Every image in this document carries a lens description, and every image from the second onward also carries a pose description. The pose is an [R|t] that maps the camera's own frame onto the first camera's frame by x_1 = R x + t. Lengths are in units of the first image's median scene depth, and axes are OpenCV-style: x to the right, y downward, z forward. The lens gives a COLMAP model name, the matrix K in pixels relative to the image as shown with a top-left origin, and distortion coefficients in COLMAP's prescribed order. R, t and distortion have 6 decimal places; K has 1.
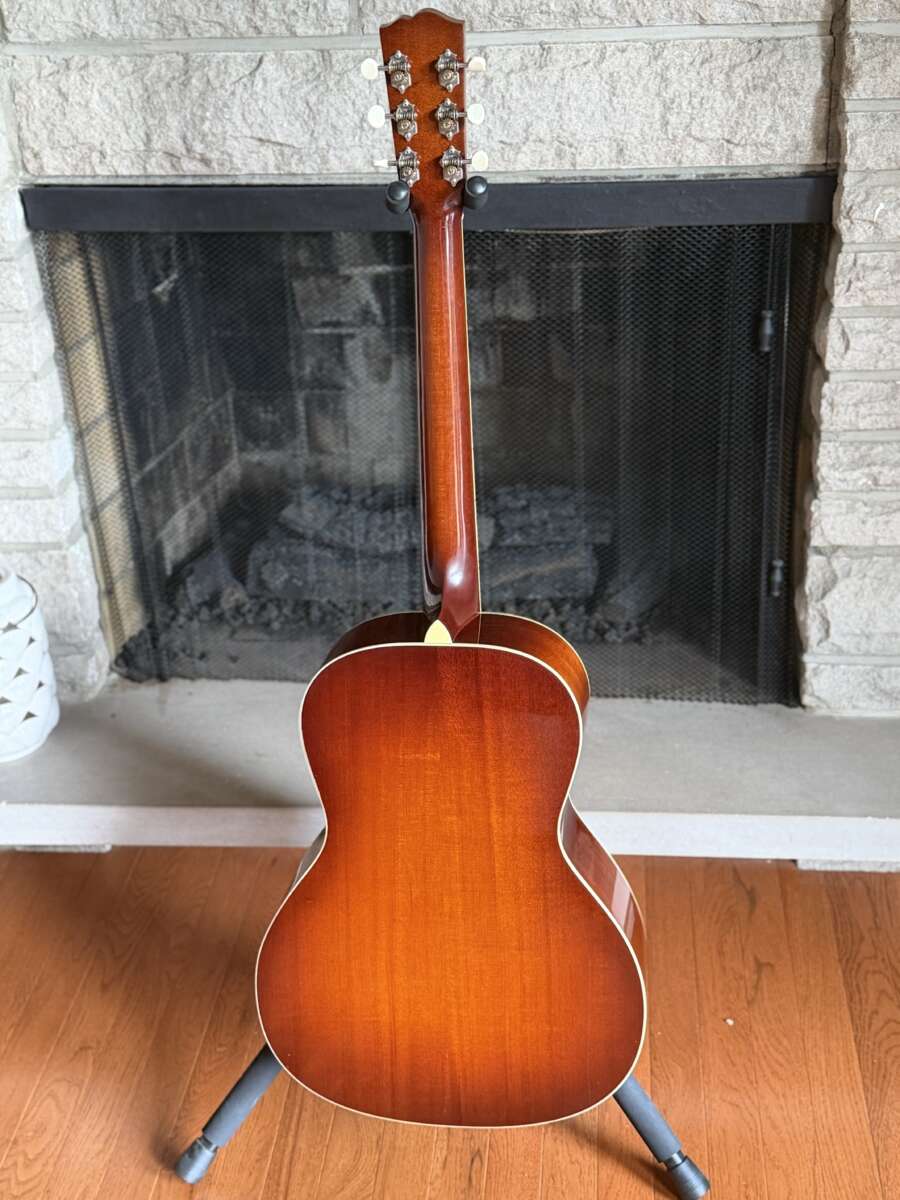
lens RADIAL K [[1552.0, 0, 444.0], [0, 1552.0, 604.6], [0, 0, 1]] dist [0.083397, 0.000000]
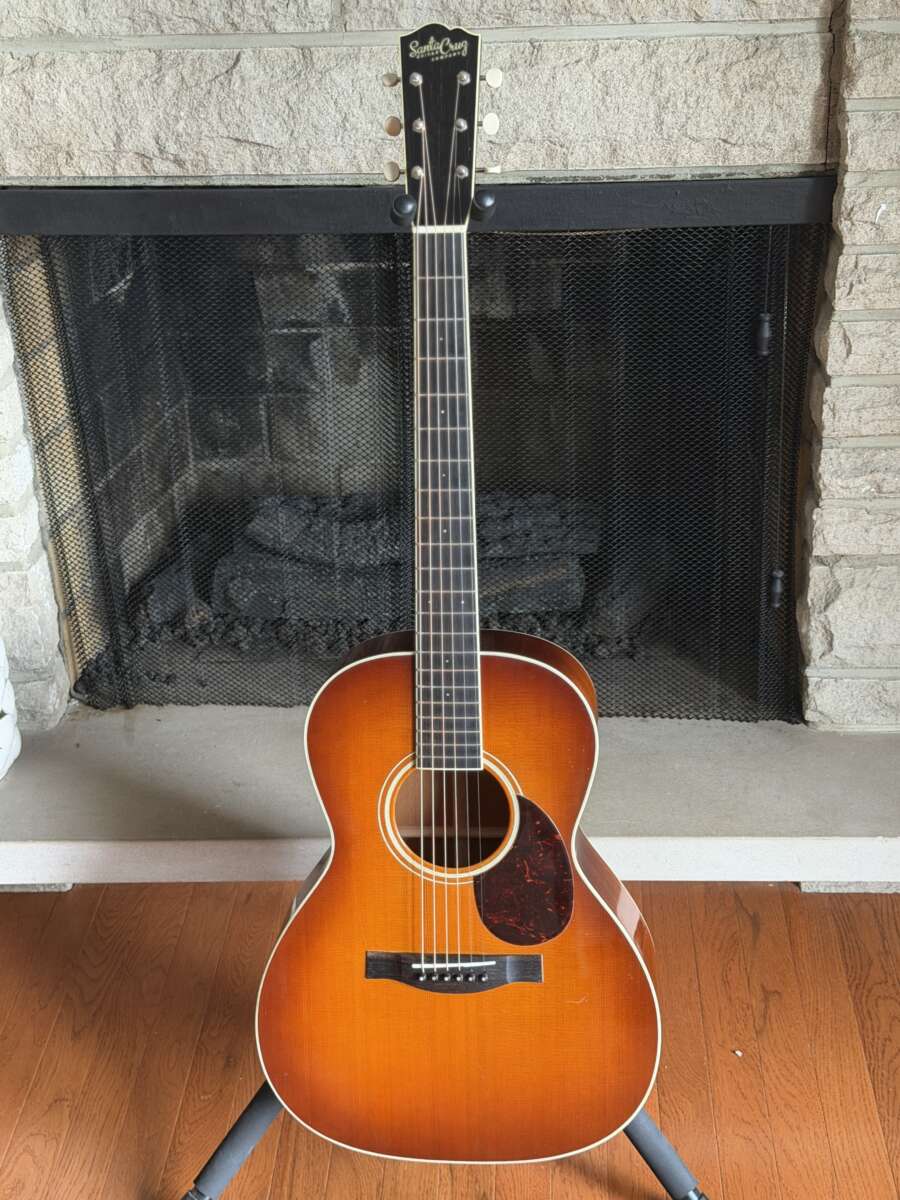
lens RADIAL K [[1718.9, 0, 445.1], [0, 1718.9, 598.1], [0, 0, 1]] dist [0.113156, 0.000000]
pose [[0.998982, -0.015207, 0.042477, -0.040371], [0.015484, 0.999861, -0.006217, -0.009018], [-0.042377, 0.006868, 0.999078, -0.061521]]
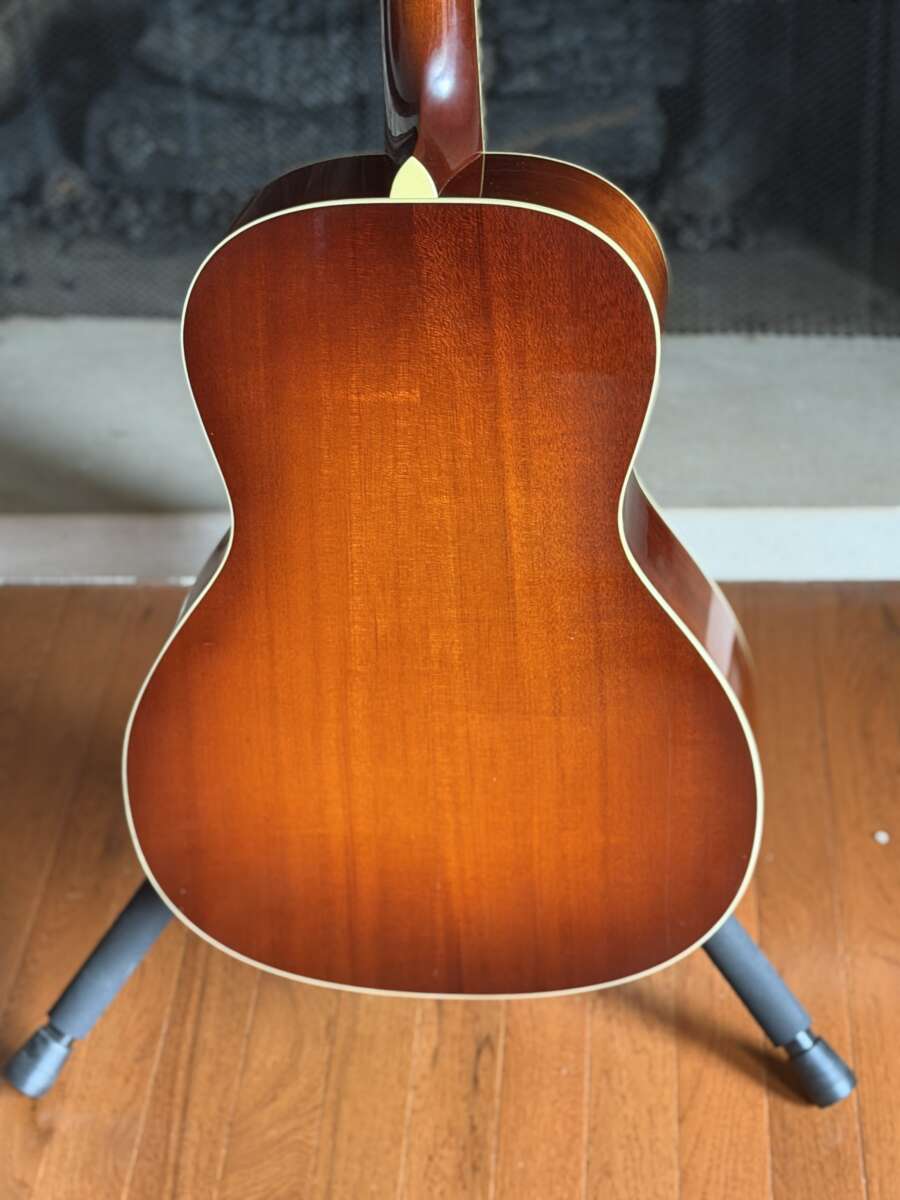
lens RADIAL K [[2336.8, 0, 439.0], [0, 2336.8, 610.7], [0, 0, 1]] dist [0.128626, 0.000000]
pose [[0.999711, -0.018518, 0.015338, -0.008714], [0.016238, 0.990391, 0.137336, 0.046531], [-0.017733, -0.137047, 0.990406, 0.084891]]
